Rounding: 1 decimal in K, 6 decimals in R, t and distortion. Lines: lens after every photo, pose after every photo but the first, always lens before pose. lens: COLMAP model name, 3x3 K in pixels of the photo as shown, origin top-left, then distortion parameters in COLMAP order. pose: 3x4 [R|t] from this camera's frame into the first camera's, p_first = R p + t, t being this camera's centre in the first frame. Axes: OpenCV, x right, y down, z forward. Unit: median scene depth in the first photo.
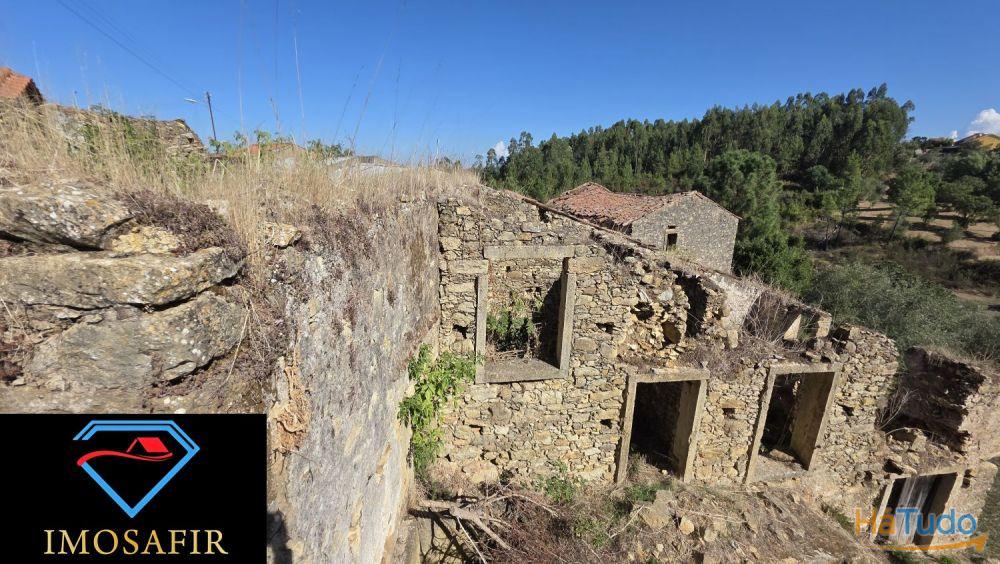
lens RADIAL K [[398.6, 0, 500.2], [0, 398.6, 281.2], [0, 0, 1]] dist [0.002258, -0.000300]
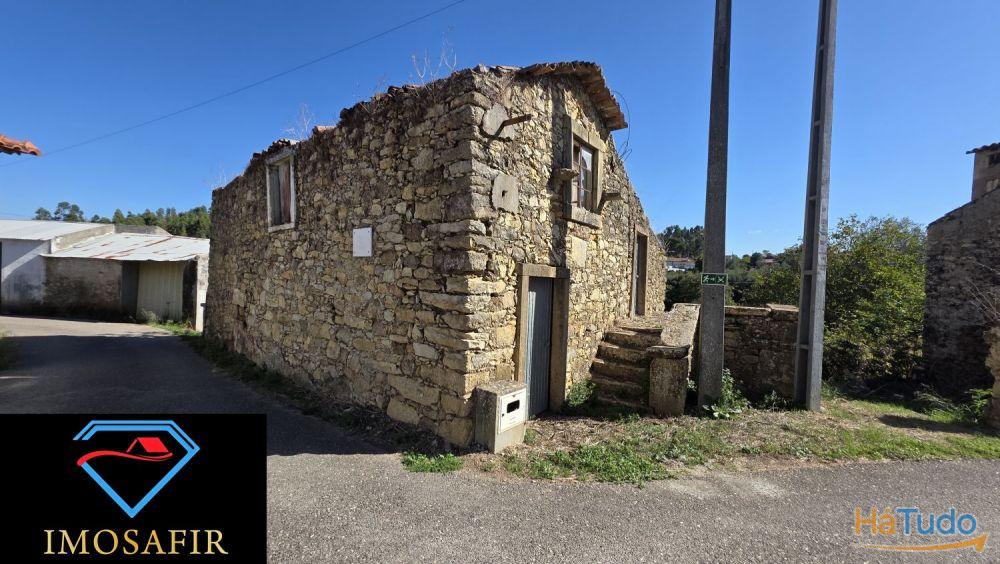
lens RADIAL K [[398.6, 0, 500.2], [0, 398.6, 281.2], [0, 0, 1]] dist [0.002258, -0.000300]
pose [[0.571575, -0.002313, 0.820546, -1.940953], [0.187689, 0.973853, -0.127995, 0.177649], [-0.798796, 0.227167, 0.557064, -0.194254]]
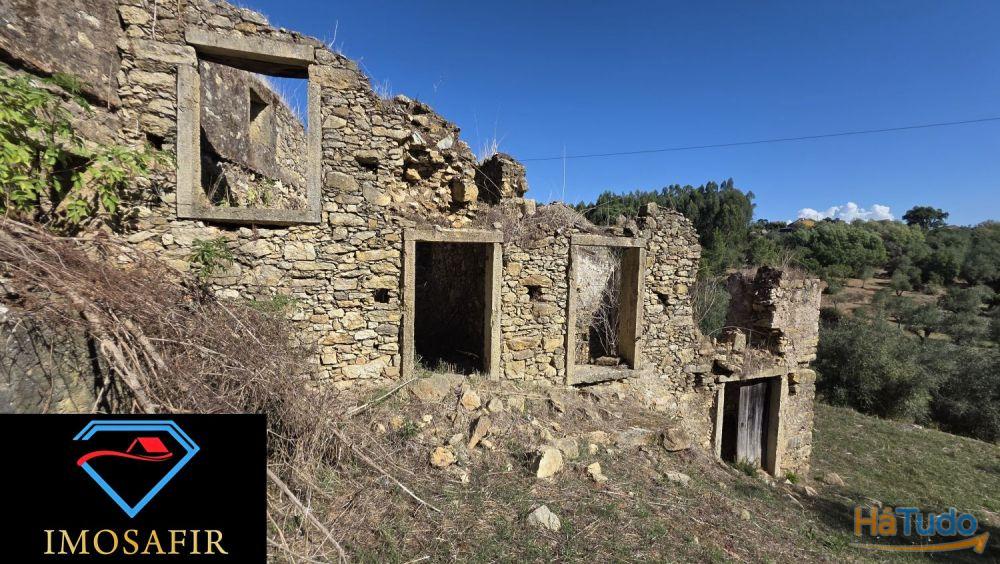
lens RADIAL K [[398.6, 0, 500.2], [0, 398.6, 281.2], [0, 0, 1]] dist [0.002258, -0.000300]
pose [[0.980662, -0.013454, 0.195245, 0.322483], [0.051766, 0.979934, -0.192482, 0.464904], [-0.188738, 0.198867, 0.961681, 0.164177]]
